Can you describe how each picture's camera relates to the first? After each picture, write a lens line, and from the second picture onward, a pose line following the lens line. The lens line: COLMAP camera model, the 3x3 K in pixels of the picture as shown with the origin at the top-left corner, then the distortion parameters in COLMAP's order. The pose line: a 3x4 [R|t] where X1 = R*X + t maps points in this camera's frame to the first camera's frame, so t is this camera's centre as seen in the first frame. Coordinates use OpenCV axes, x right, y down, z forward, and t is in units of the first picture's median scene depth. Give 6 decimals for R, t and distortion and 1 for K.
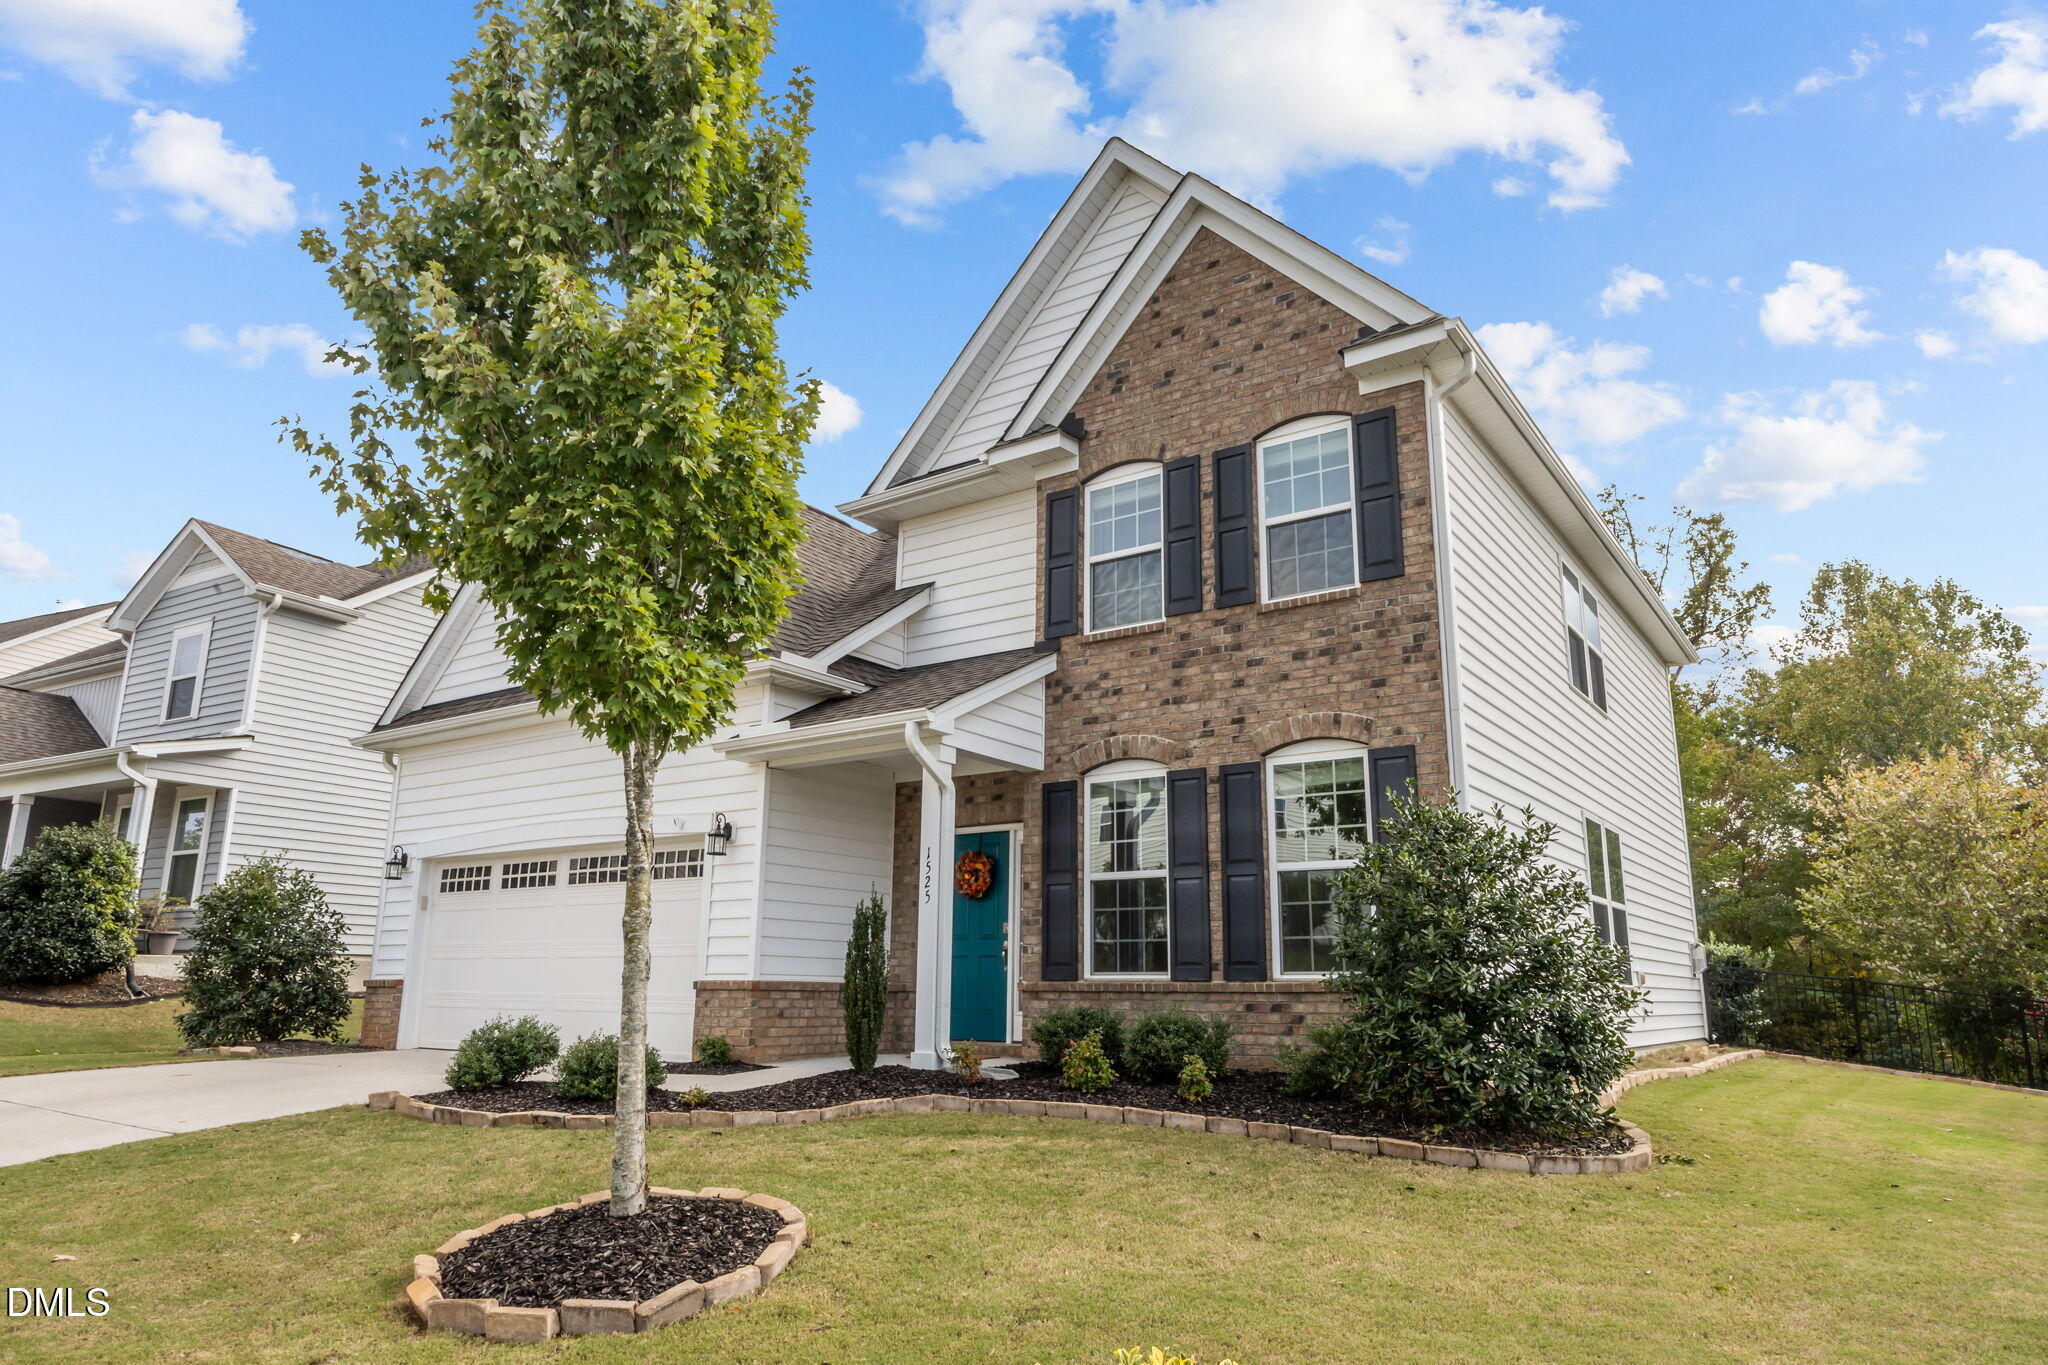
lens RADIAL K [[1304.9, 0, 1025.0], [0, 1304.9, 672.1], [0, 0, 1]] dist [-0.015986, 0.005753]
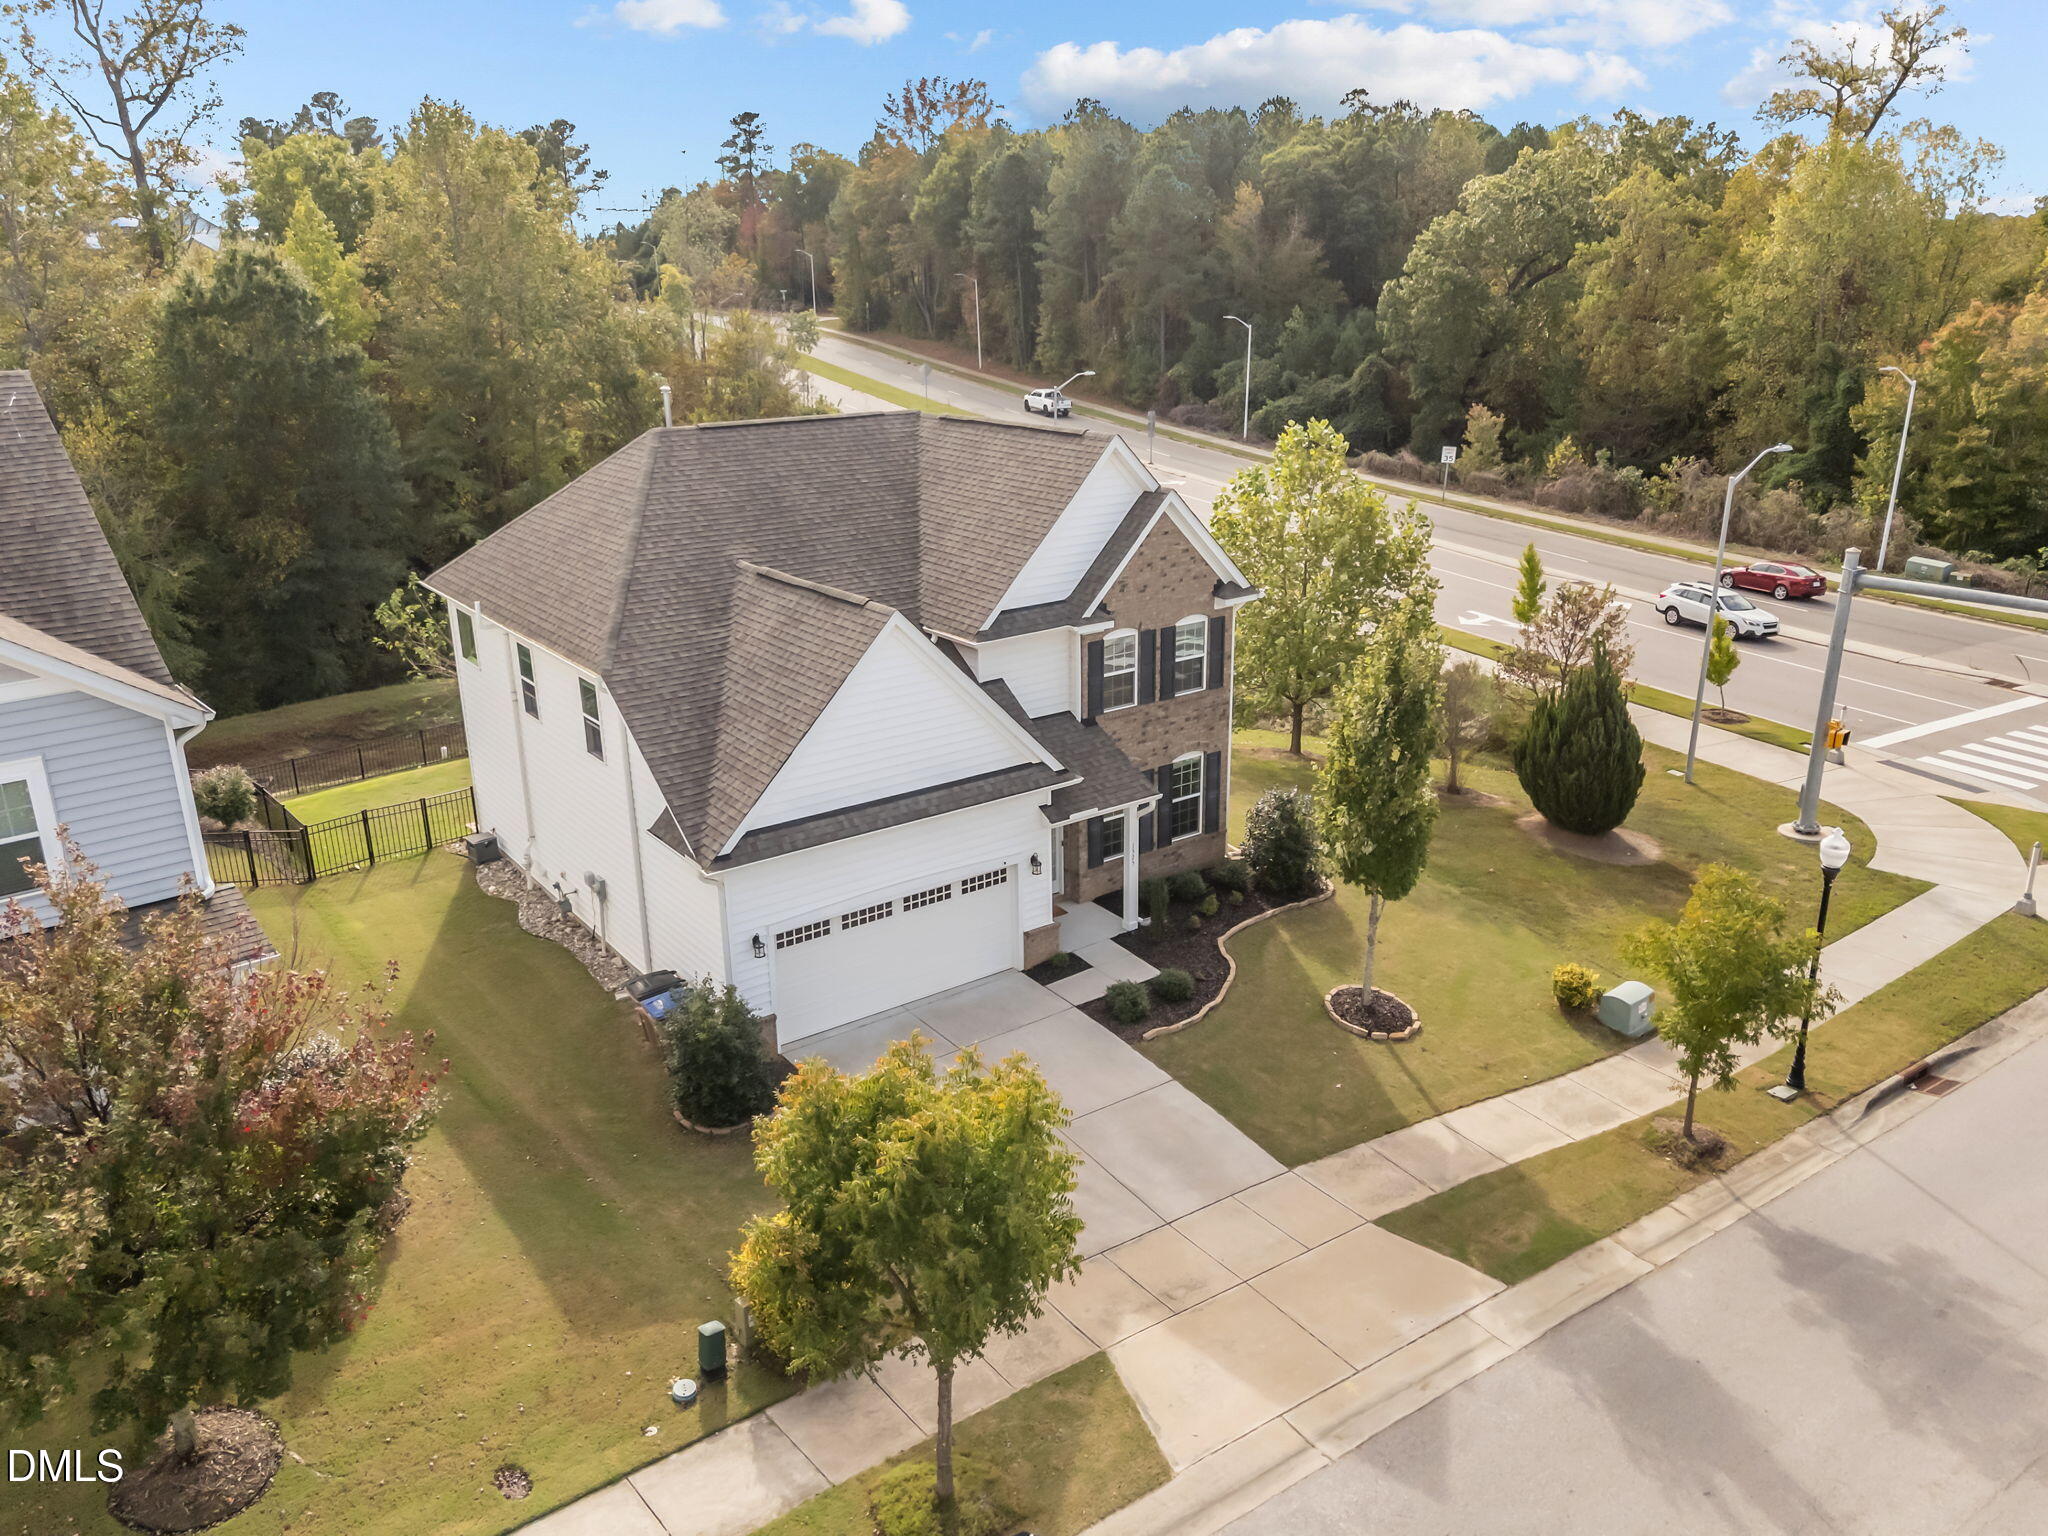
lens RADIAL K [[1529.2, 0, 1031.3], [0, 1529.2, 765.0], [0, 0, 1]] dist [0.038310, -0.028509]
pose [[0.314828, -0.310661, 0.896868, -2.296834], [-0.215181, 0.896954, 0.386226, -0.908484], [-0.924435, -0.314583, 0.215538, 0.584869]]
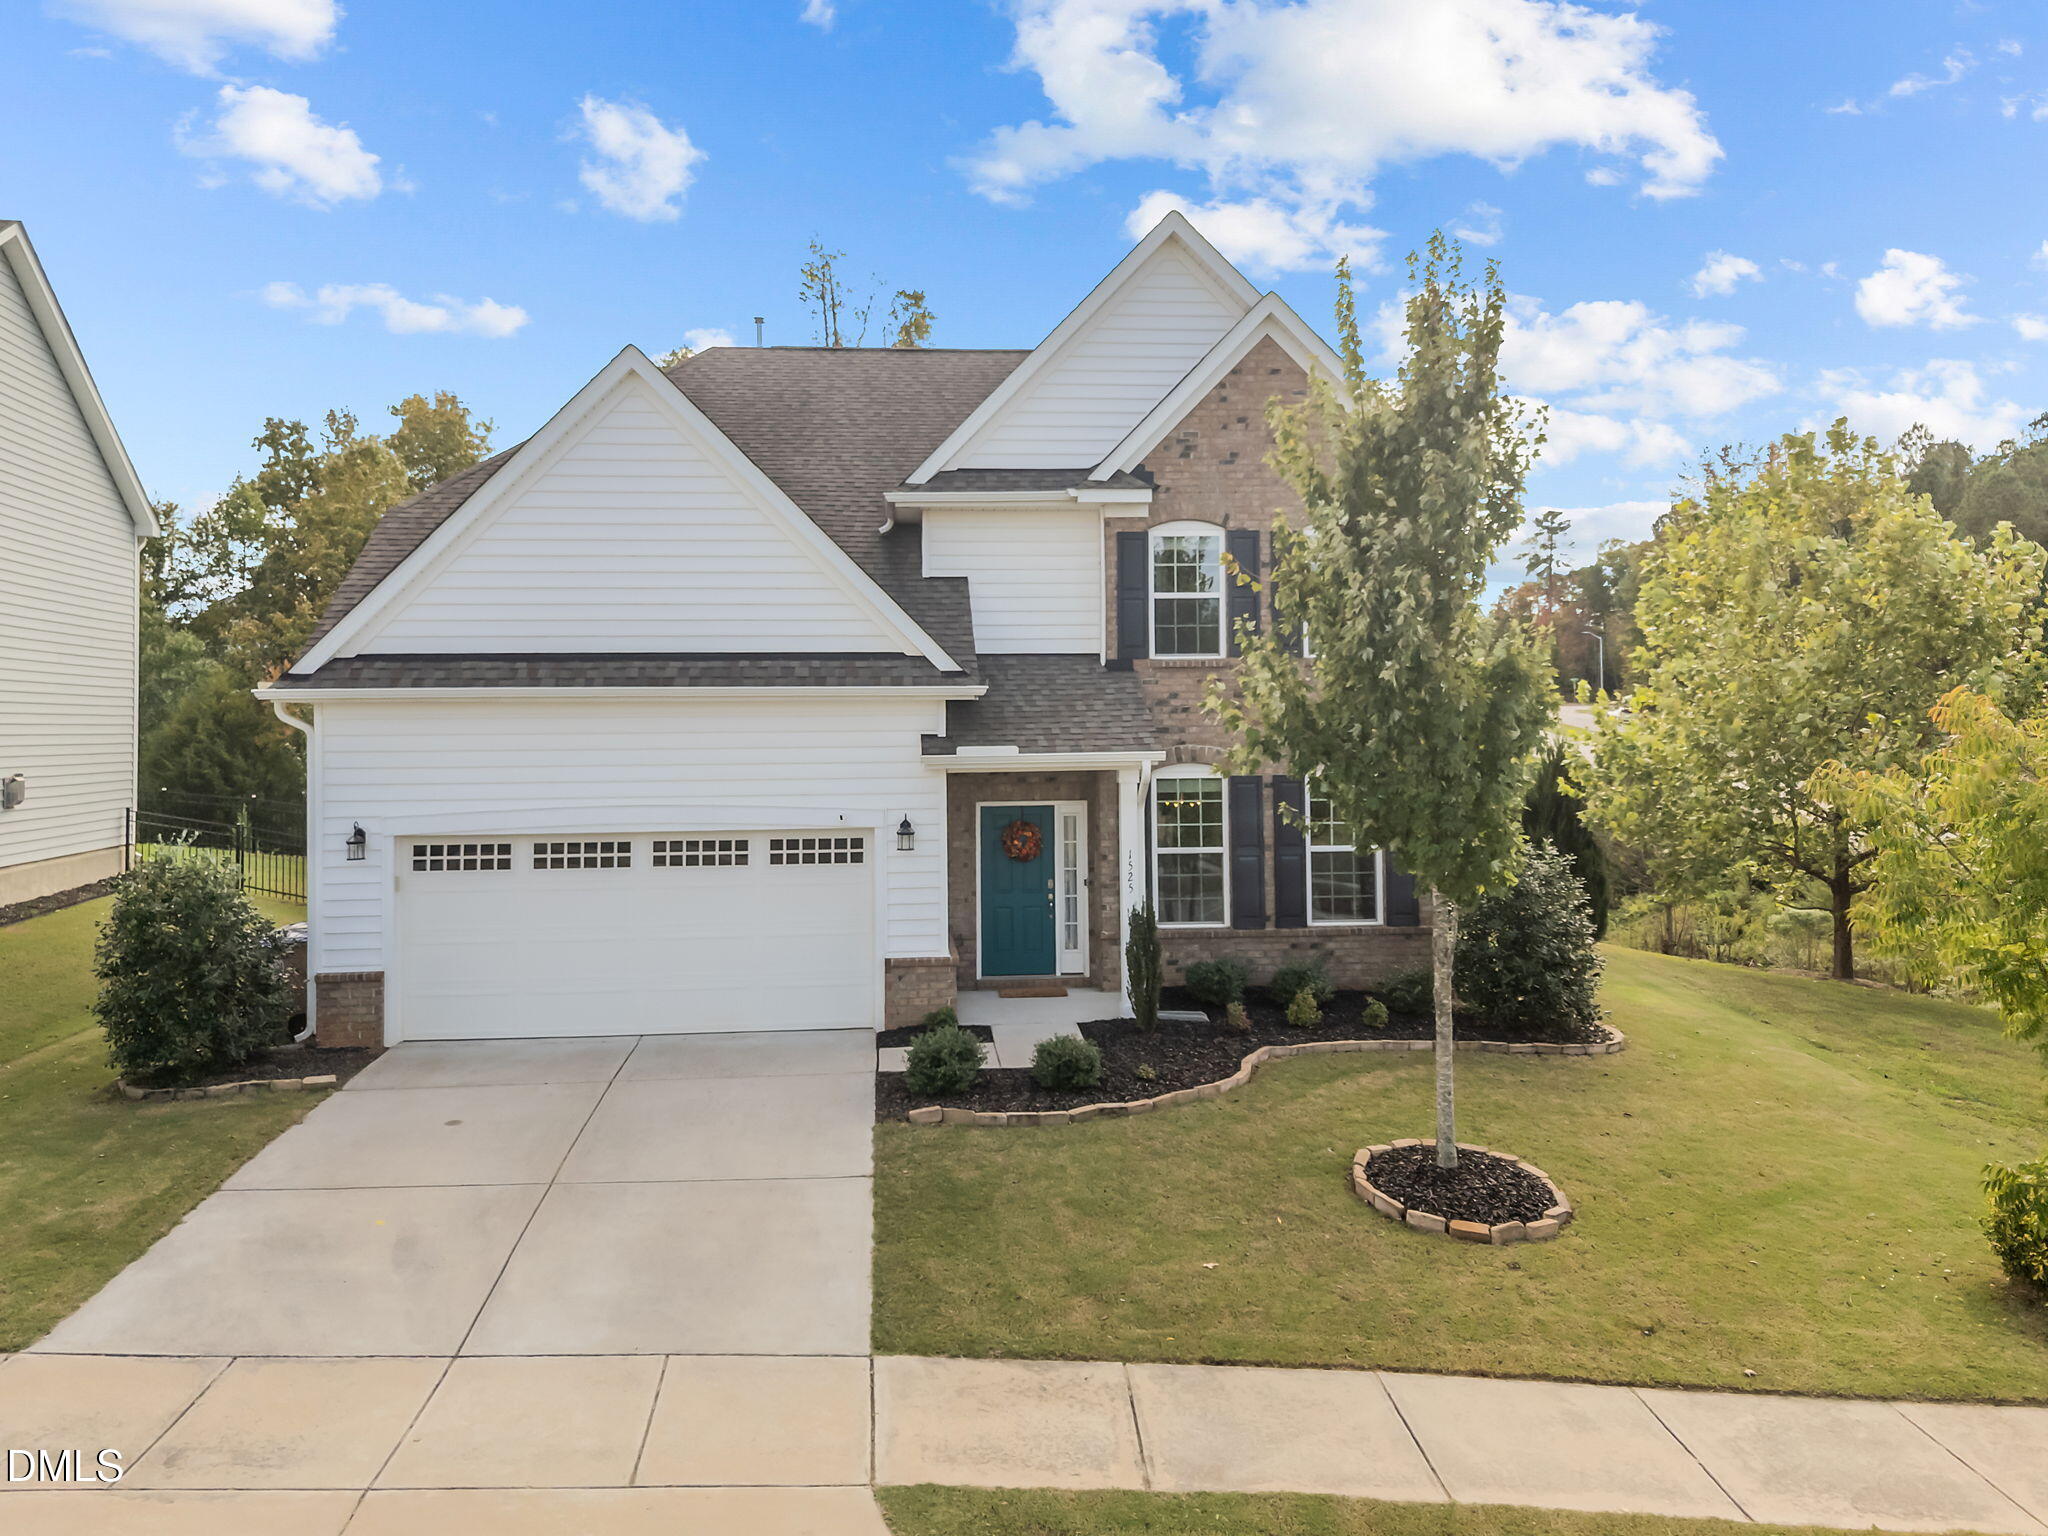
lens RADIAL K [[1529.2, 0, 1000.7], [0, 1529.2, 700.5], [0, 0, 1]] dist [0.038310, -0.028509]
pose [[0.775828, -0.006314, 0.630912, -1.037509], [-0.134126, 0.975444, 0.174697, -0.236167], [-0.616523, -0.220157, 0.755930, -0.025116]]
